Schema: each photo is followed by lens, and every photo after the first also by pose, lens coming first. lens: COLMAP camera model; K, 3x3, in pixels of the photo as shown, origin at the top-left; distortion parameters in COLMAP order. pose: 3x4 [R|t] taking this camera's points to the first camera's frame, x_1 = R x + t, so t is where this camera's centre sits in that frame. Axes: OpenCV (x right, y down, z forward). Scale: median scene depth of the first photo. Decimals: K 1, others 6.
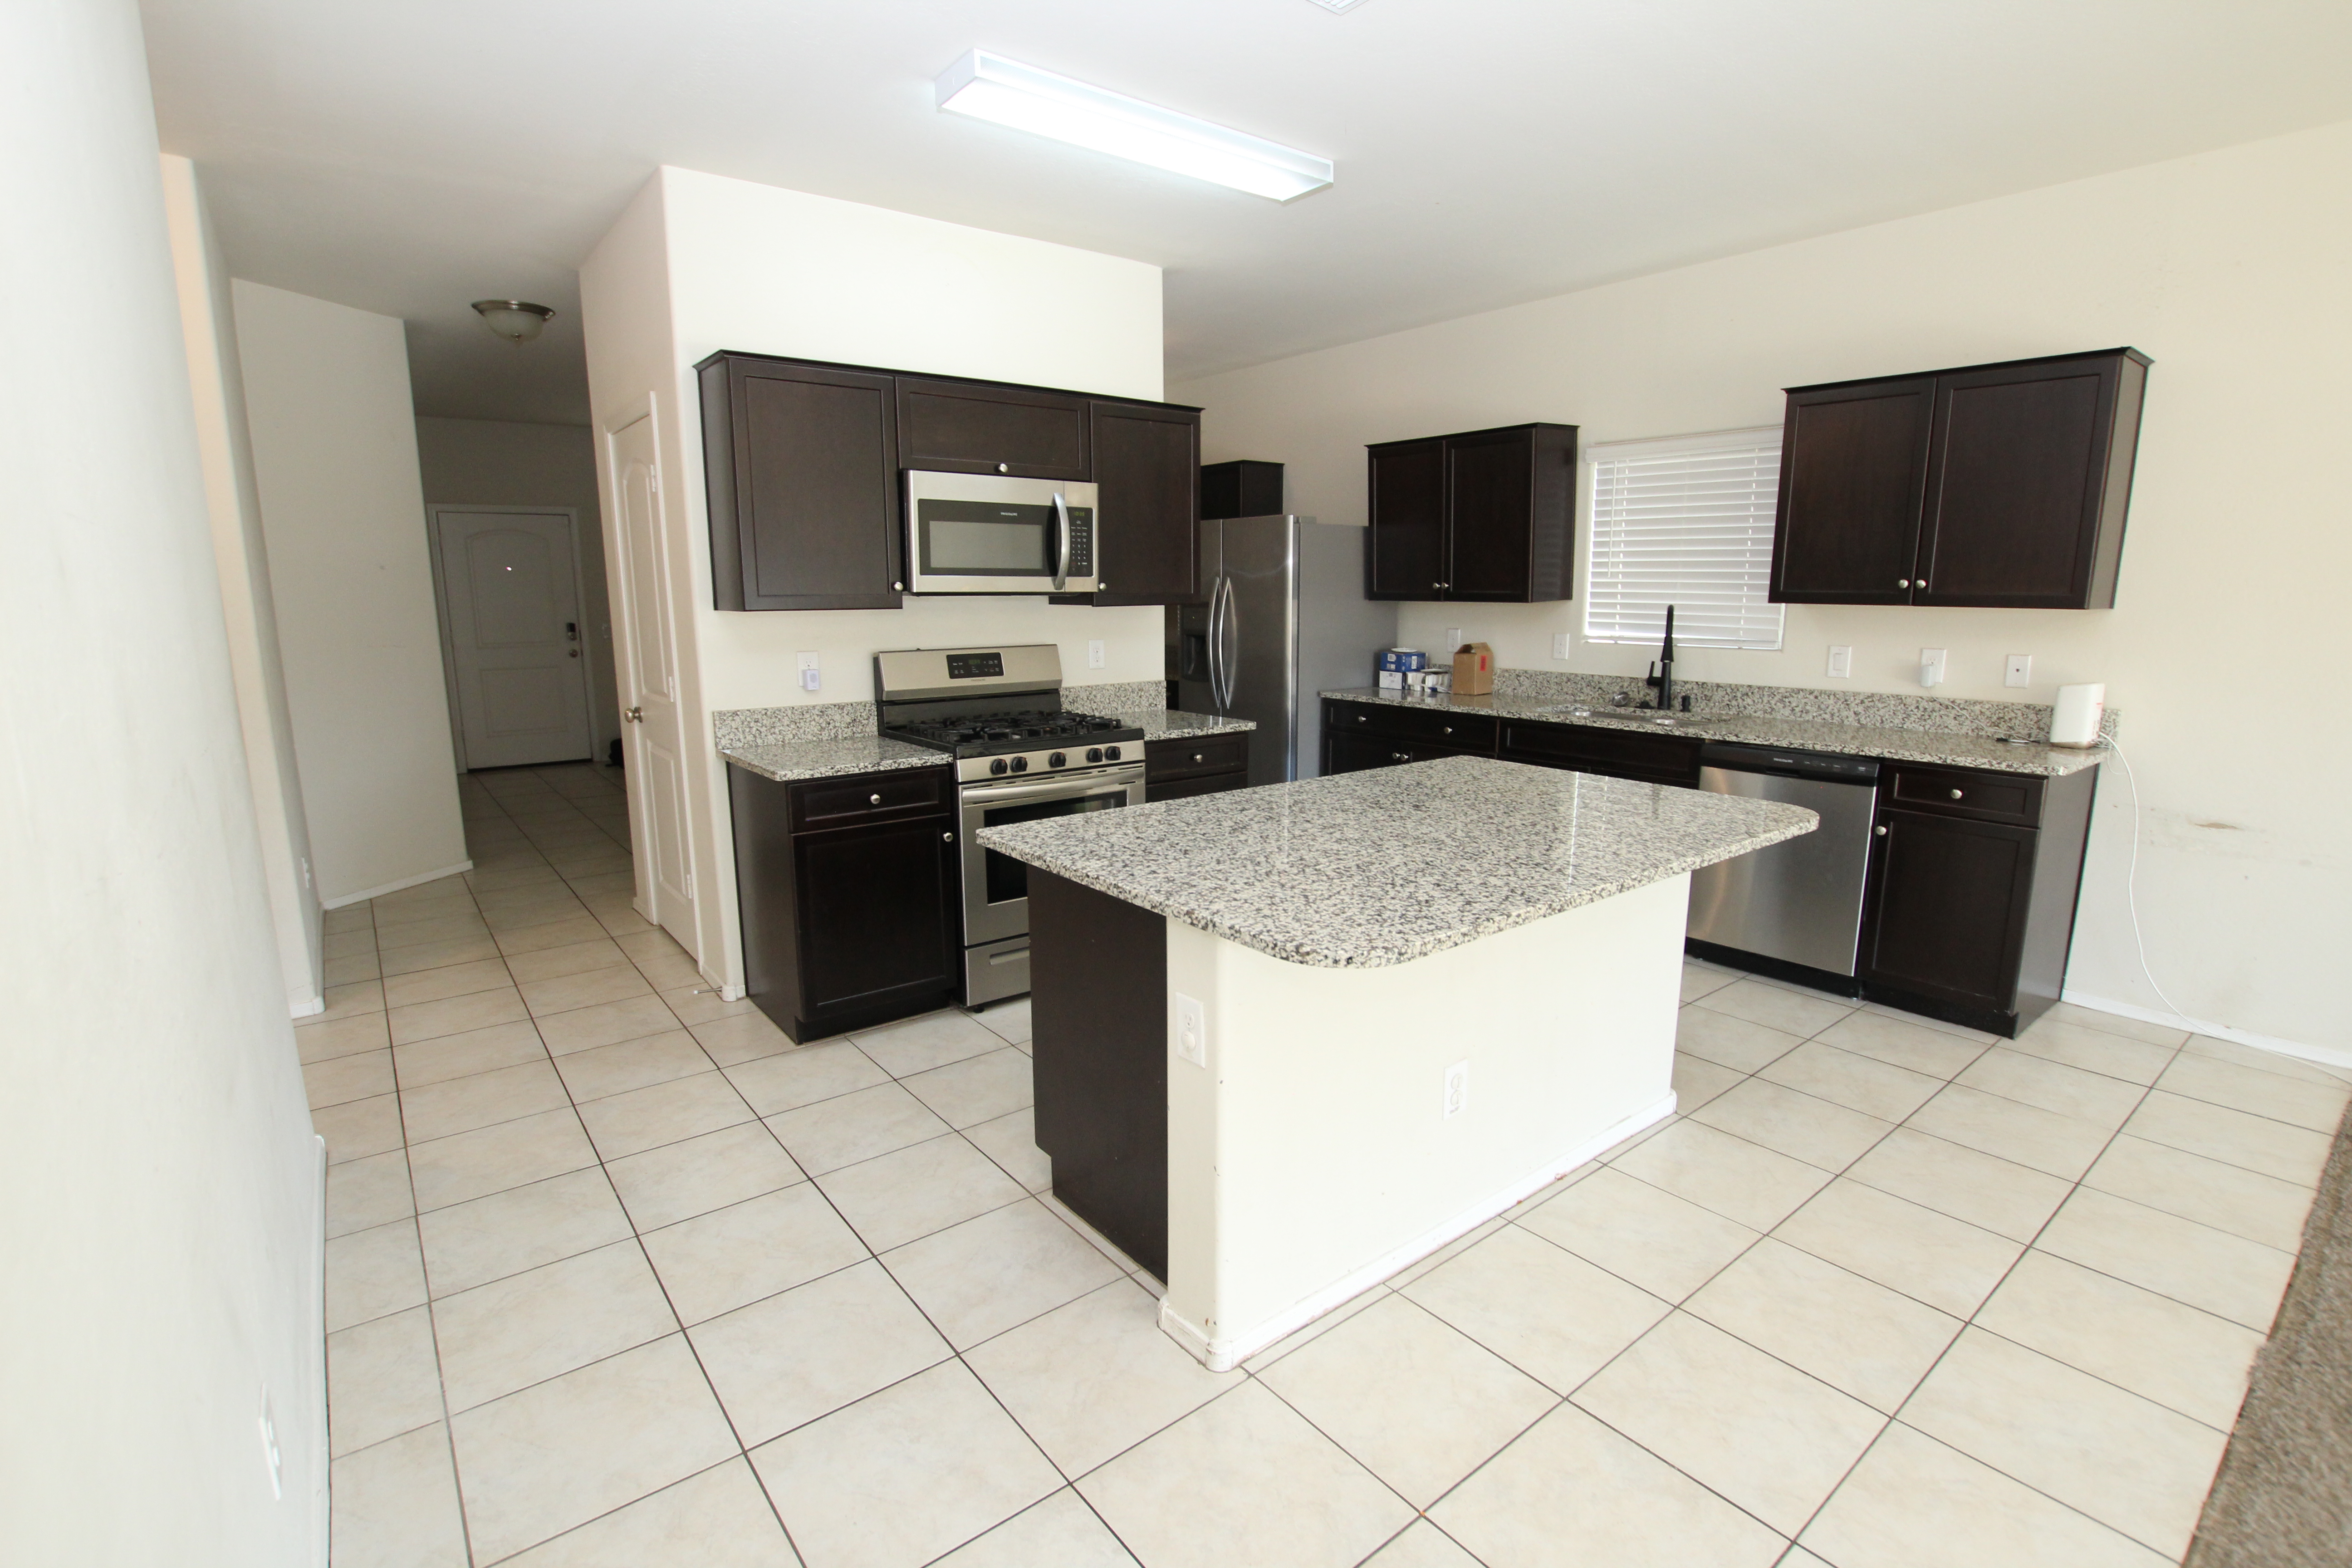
lens RADIAL K [[1096.1, 0, 1185.8], [0, 1096.1, 791.2], [0, 0, 1]] dist [-0.037008, 0.007489]
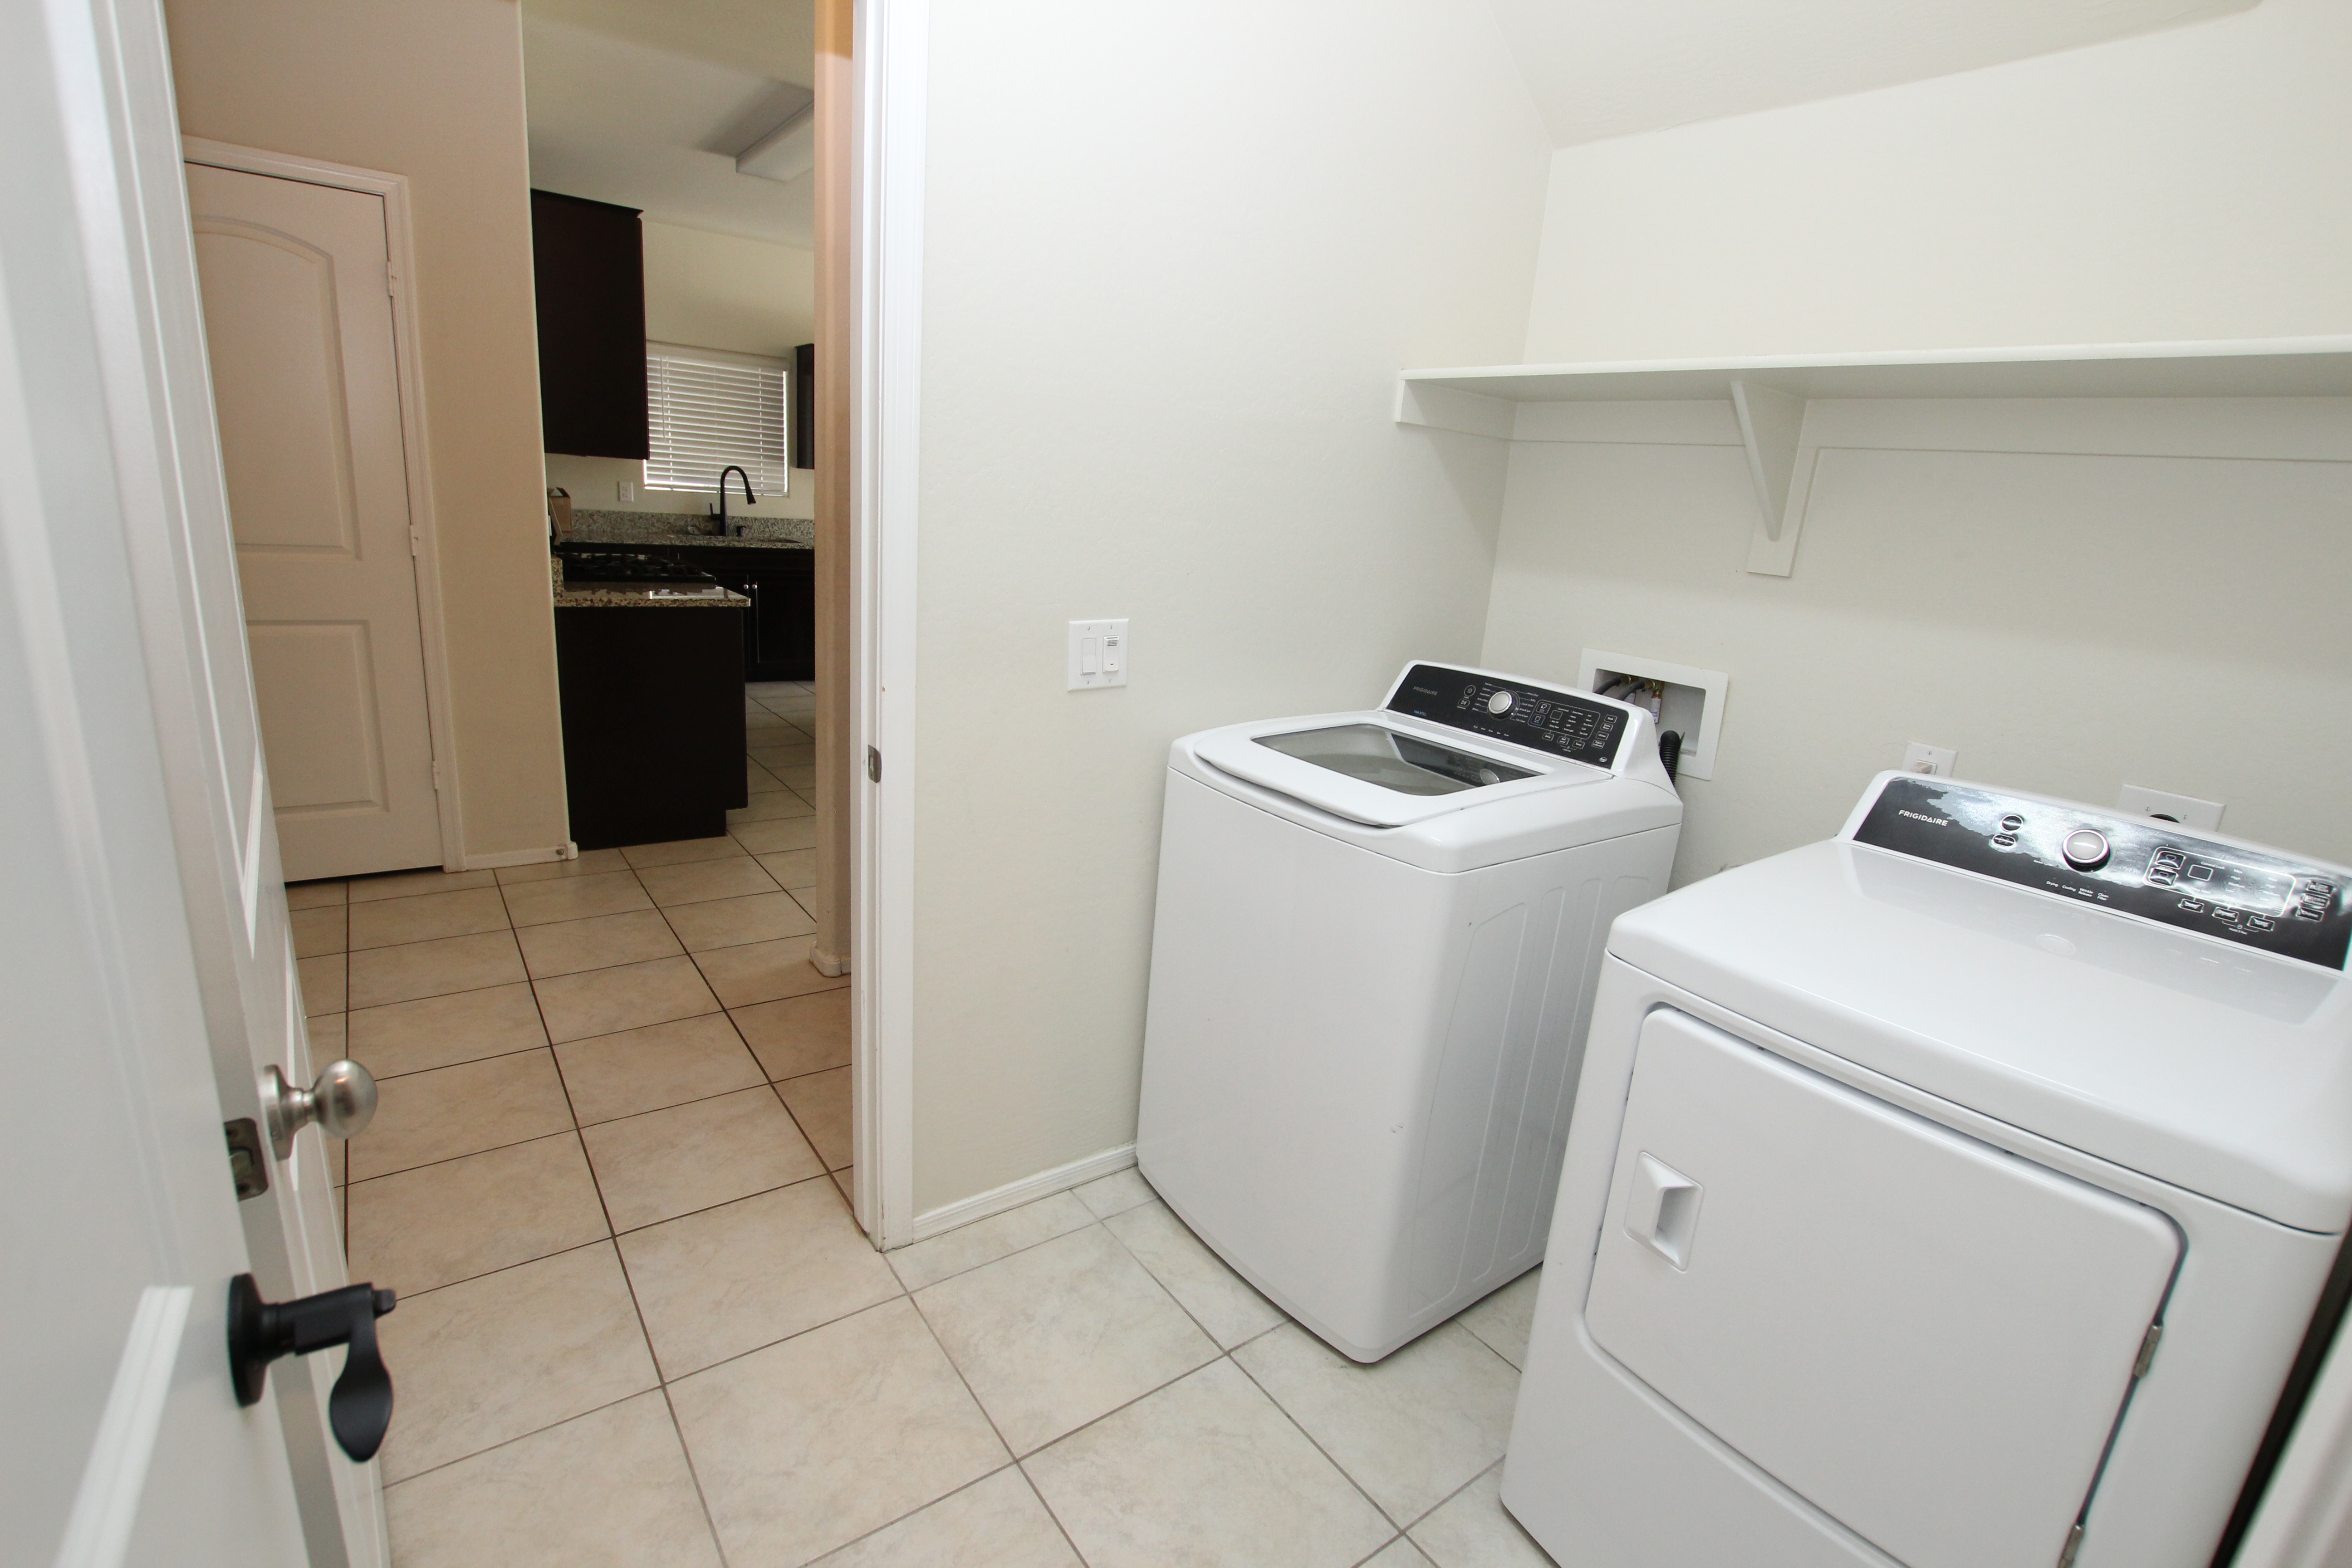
lens RADIAL K [[1096.1, 0, 1182.3], [0, 1096.1, 777.6], [0, 0, 1]] dist [-0.037008, 0.007489]
pose [[0.029327, -0.244102, 0.969306, -1.357822], [0.106113, 0.965004, 0.239808, -0.057262], [-0.993922, 0.095823, 0.054203, 0.397562]]
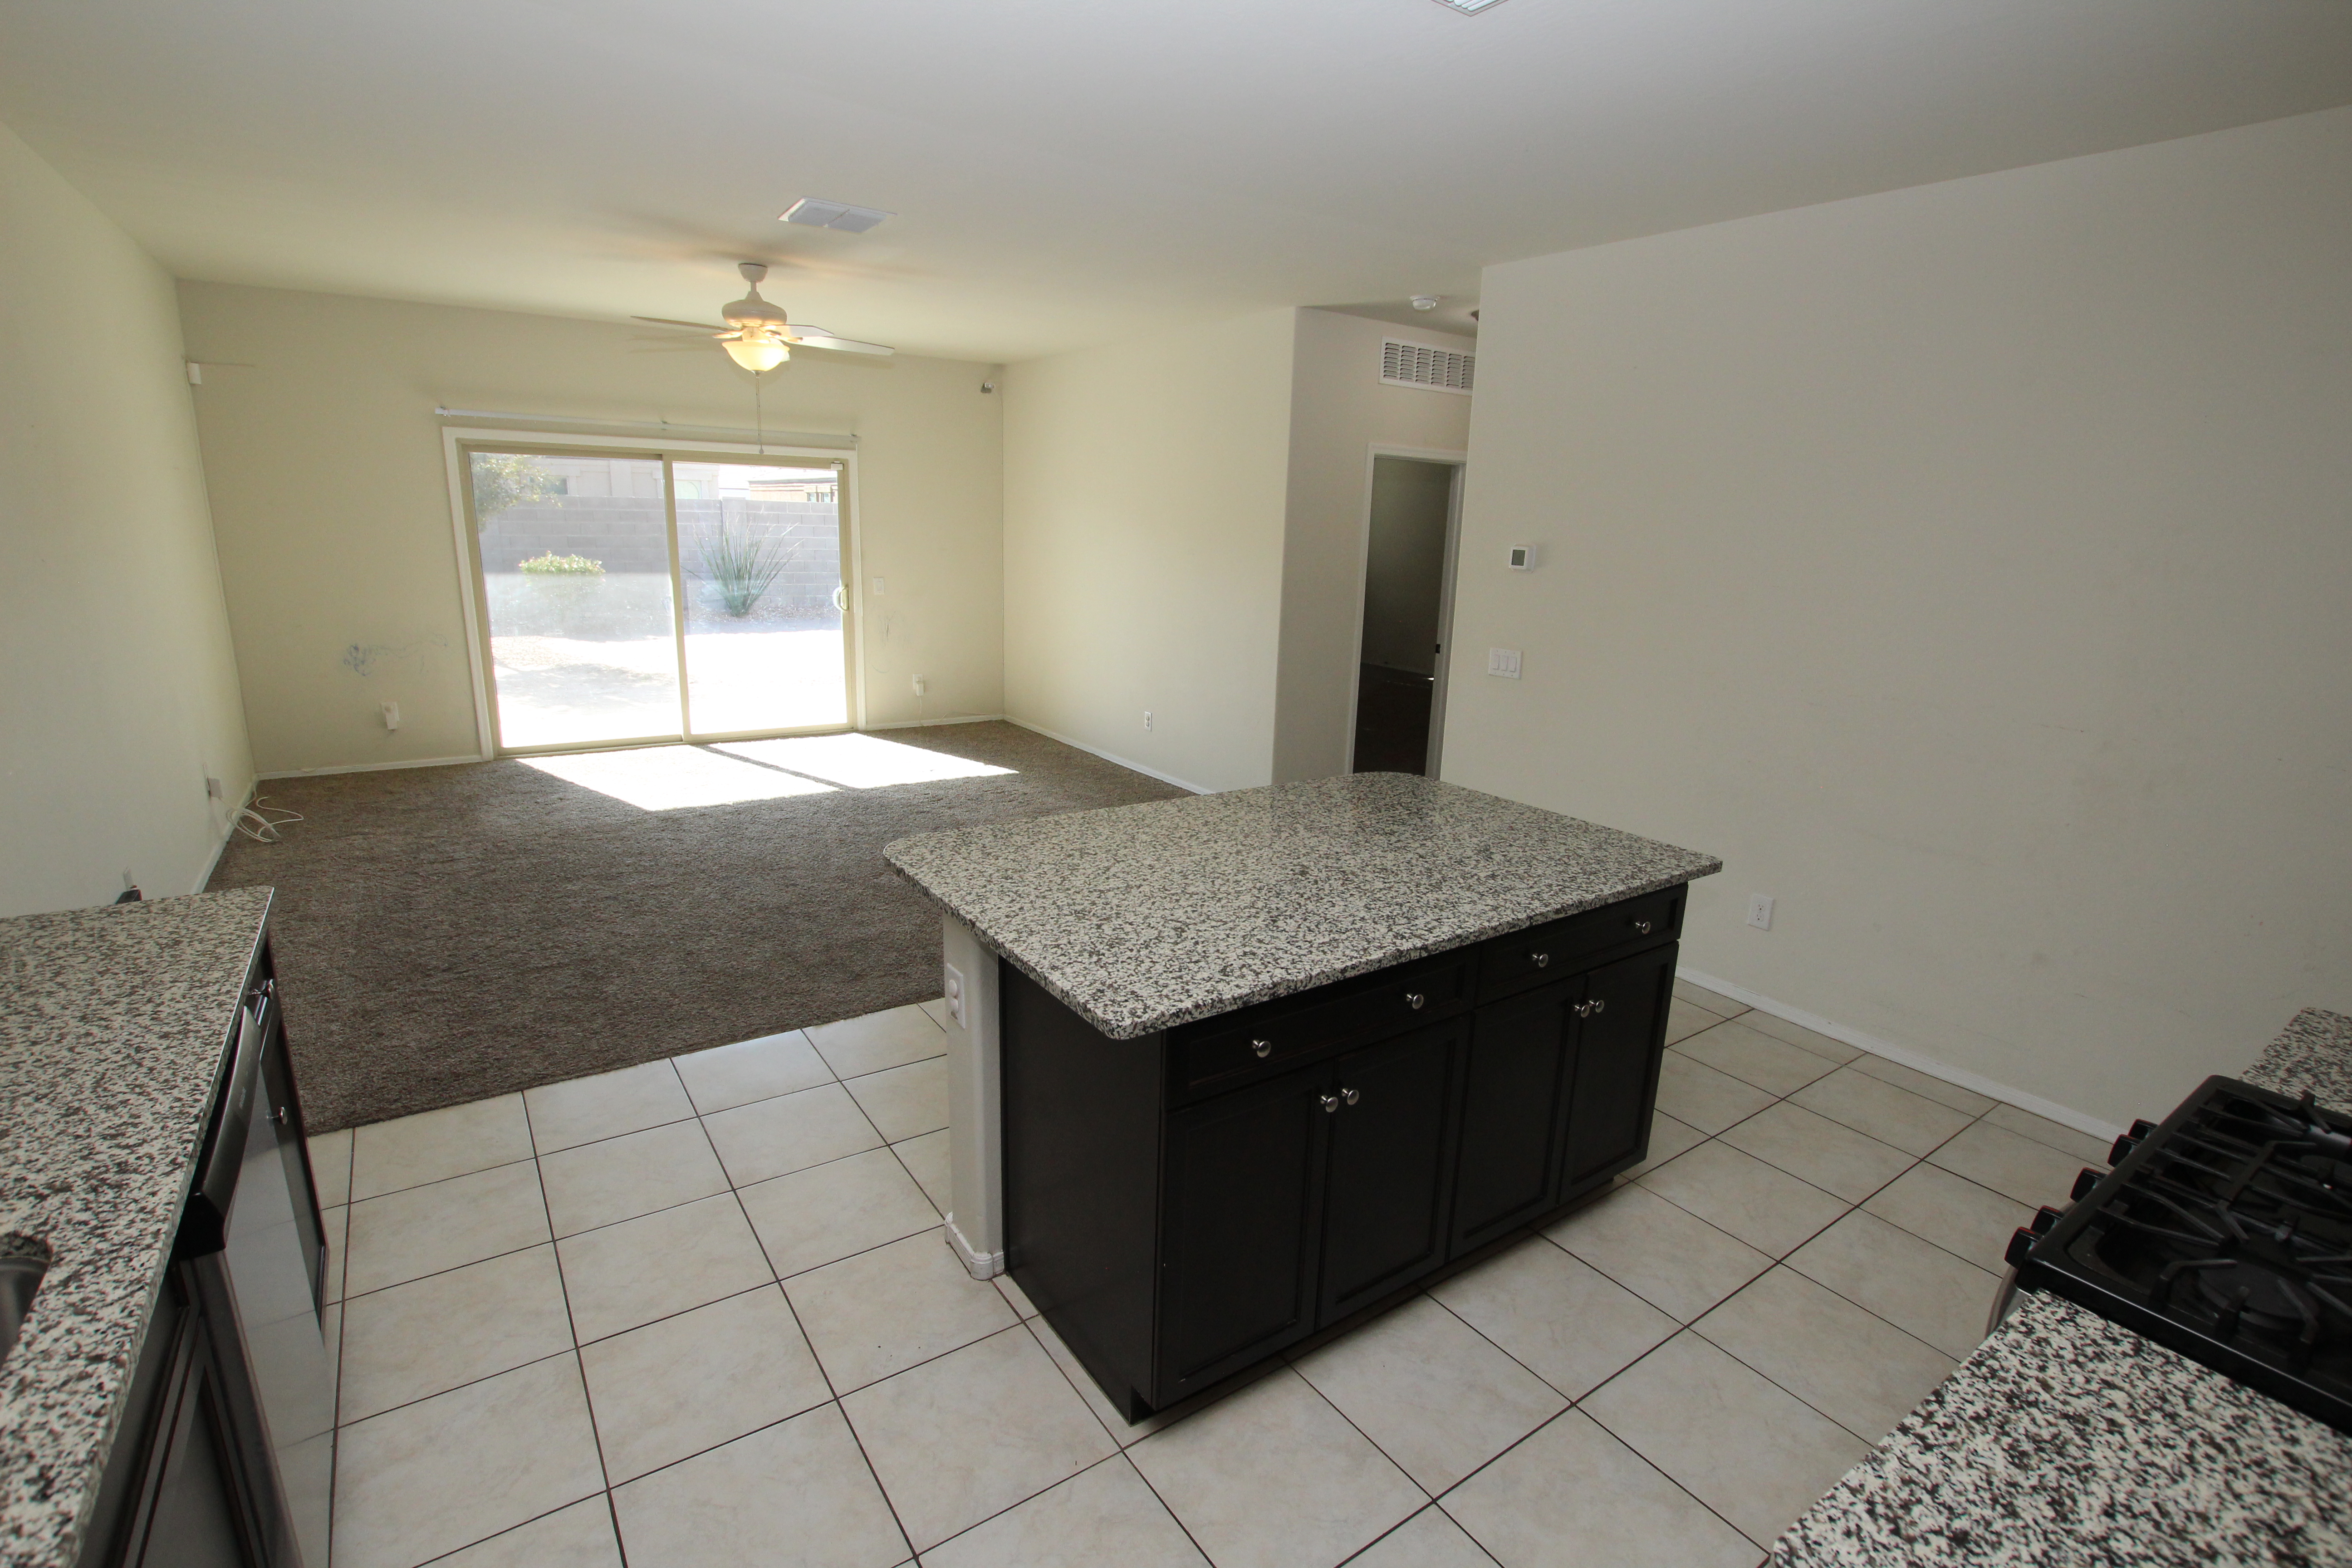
lens RADIAL K [[1096.1, 0, 1183.4], [0, 1096.1, 793.5], [0, 0, 1]] dist [-0.037008, 0.007489]
pose [[-0.997616, -0.045996, 0.051446, 0.191066], [-0.020264, 0.907871, 0.418759, -0.304001], [-0.065968, 0.416718, -0.906639, 1.292513]]
